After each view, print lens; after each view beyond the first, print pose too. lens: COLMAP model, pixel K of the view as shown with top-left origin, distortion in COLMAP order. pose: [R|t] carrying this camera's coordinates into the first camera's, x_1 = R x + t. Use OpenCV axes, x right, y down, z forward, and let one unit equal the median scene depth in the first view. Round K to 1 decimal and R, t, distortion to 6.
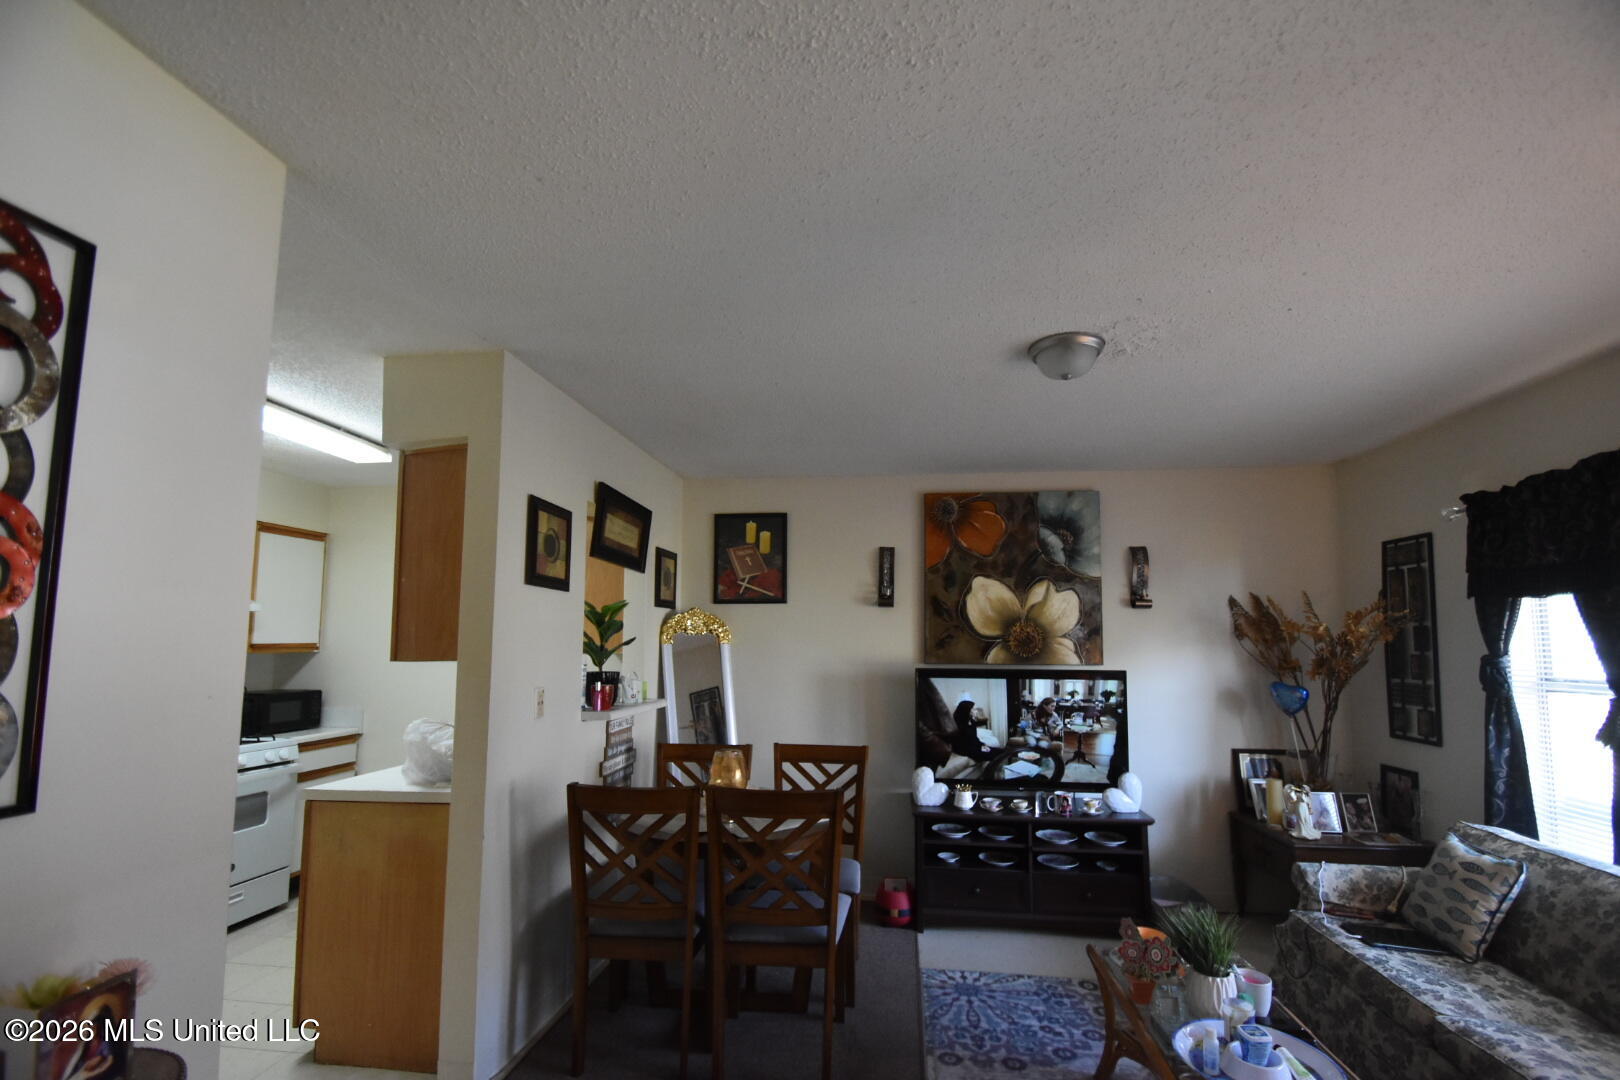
lens RADIAL K [[715.9, 0, 819.5], [0, 715.9, 569.8], [0, 0, 1]] dist [0.016409, -0.016419]
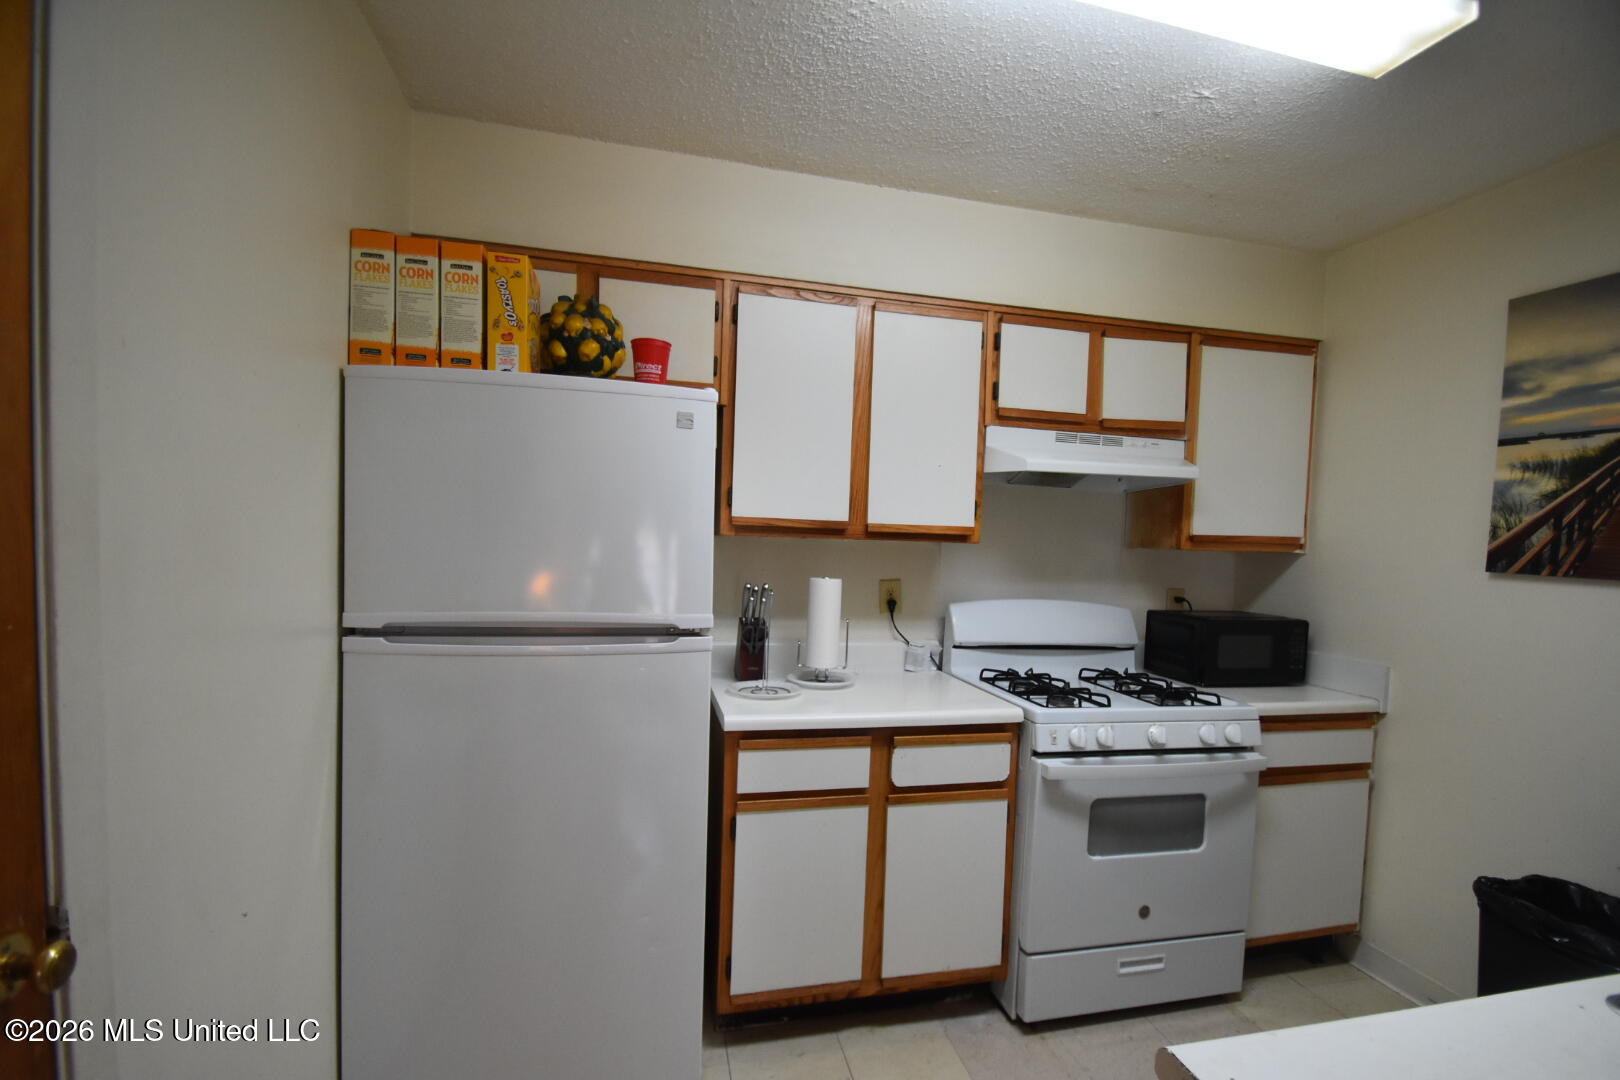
lens RADIAL K [[715.9, 0, 819.5], [0, 715.9, 569.8], [0, 0, 1]] dist [0.016409, -0.016419]
pose [[0.338124, 0.058511, -0.939281, -0.316061], [0.057794, 0.994891, 0.082779, 0.063213], [0.939325, -0.082274, 0.333015, 0.487622]]
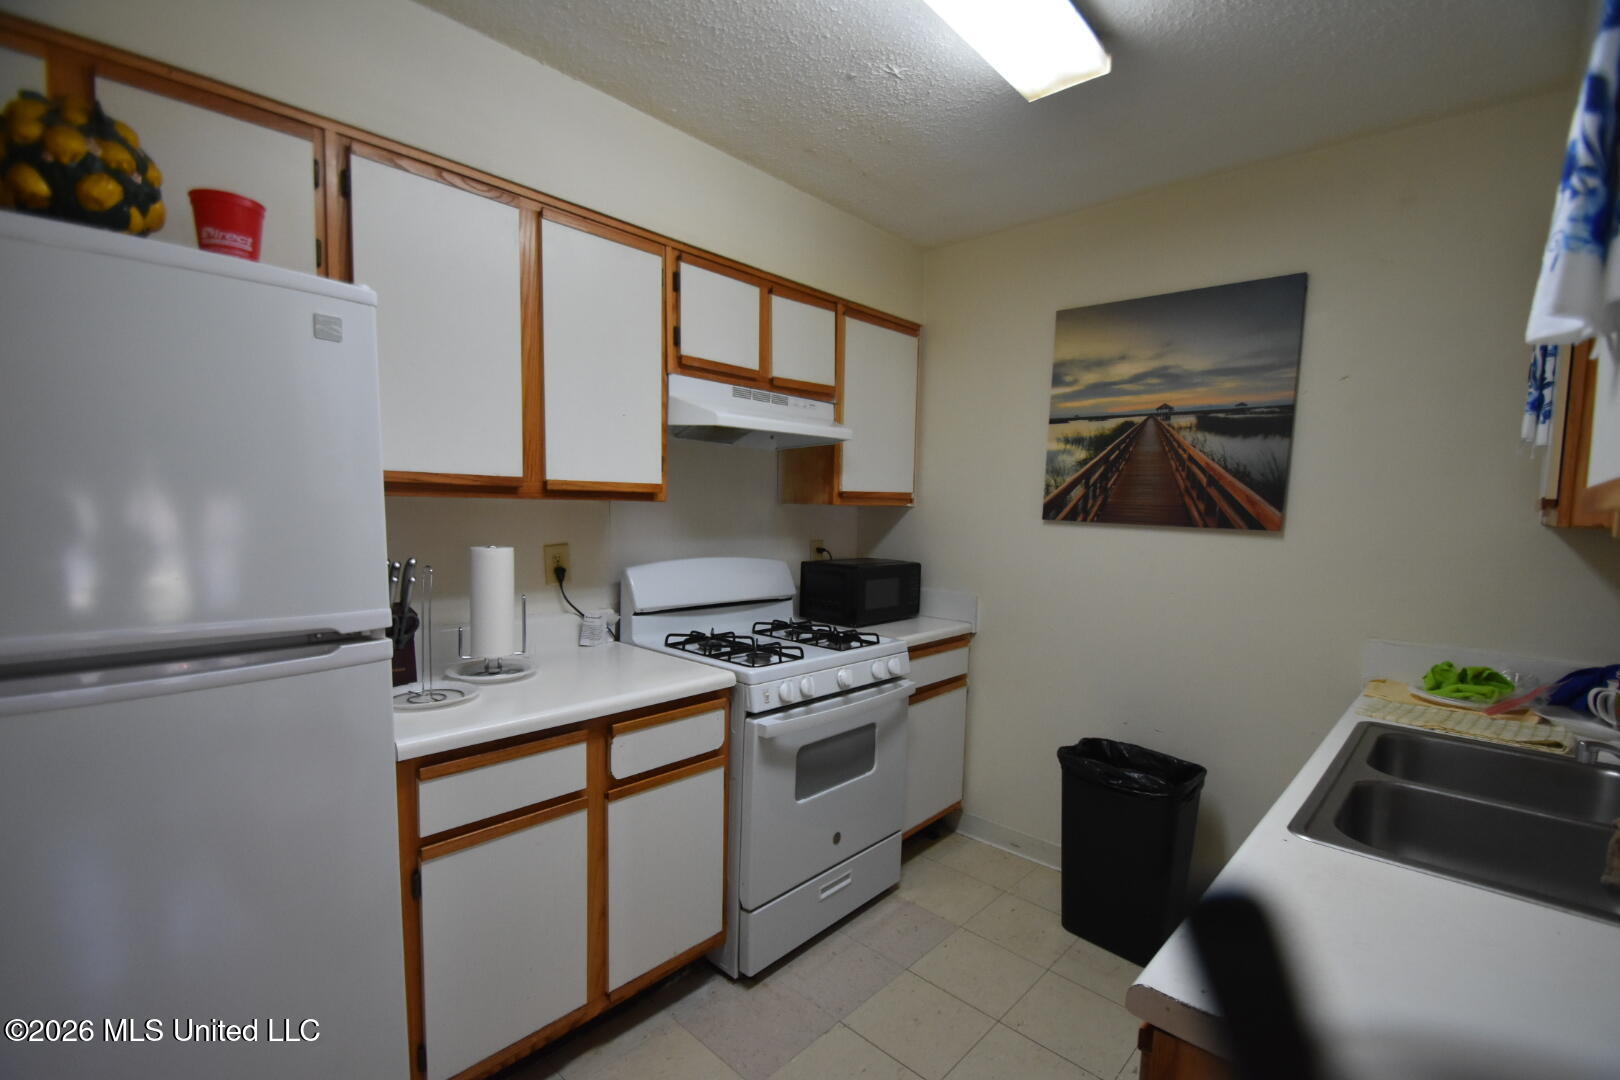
lens RADIAL K [[715.9, 0, 819.5], [0, 715.9, 569.8], [0, 0, 1]] dist [0.016409, -0.016419]
pose [[0.808604, 0.081112, -0.582735, -0.402170], [0.028163, 0.983980, 0.176042, 0.056502], [0.587678, -0.158760, 0.793366, 0.438765]]
